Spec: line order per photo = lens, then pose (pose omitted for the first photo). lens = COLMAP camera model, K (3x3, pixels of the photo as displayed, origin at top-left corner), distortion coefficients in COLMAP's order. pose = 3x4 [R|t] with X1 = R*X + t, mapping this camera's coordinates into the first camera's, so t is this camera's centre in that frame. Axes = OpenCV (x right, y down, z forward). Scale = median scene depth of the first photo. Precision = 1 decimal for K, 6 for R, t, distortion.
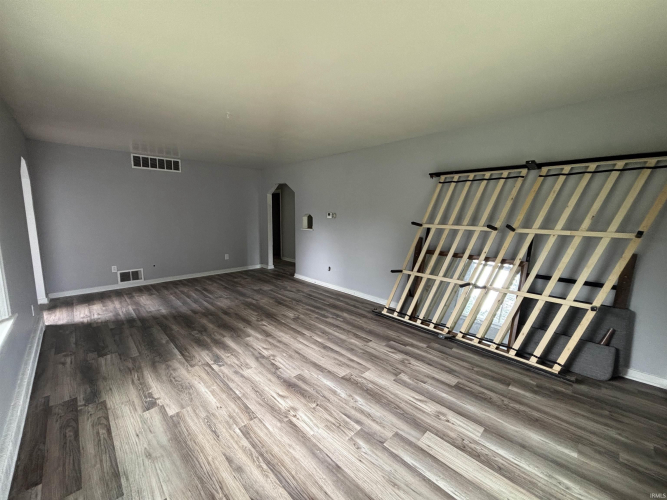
lens RADIAL K [[267.9, 0, 333.5], [0, 267.9, 250.6], [0, 0, 1]] dist [-0.001778, -0.000067]
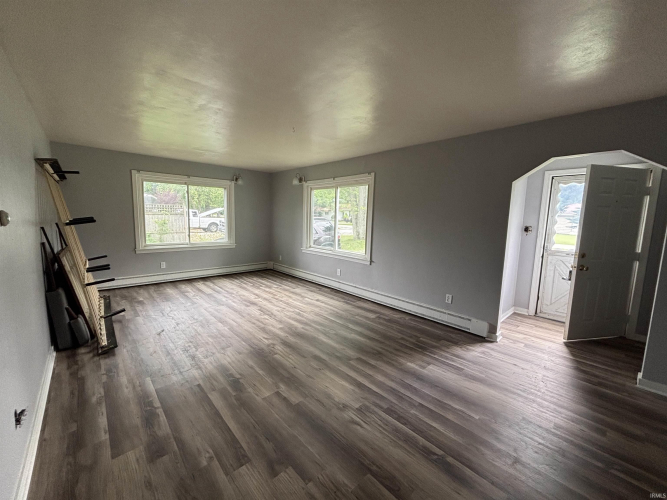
lens RADIAL K [[267.9, 0, 333.9], [0, 267.9, 249.4], [0, 0, 1]] dist [-0.001778, -0.000067]
pose [[-0.998924, -0.039884, 0.023660, -0.638288], [-0.032156, 0.963351, 0.266308, -0.336604], [-0.033415, 0.265261, -0.963597, 2.290673]]
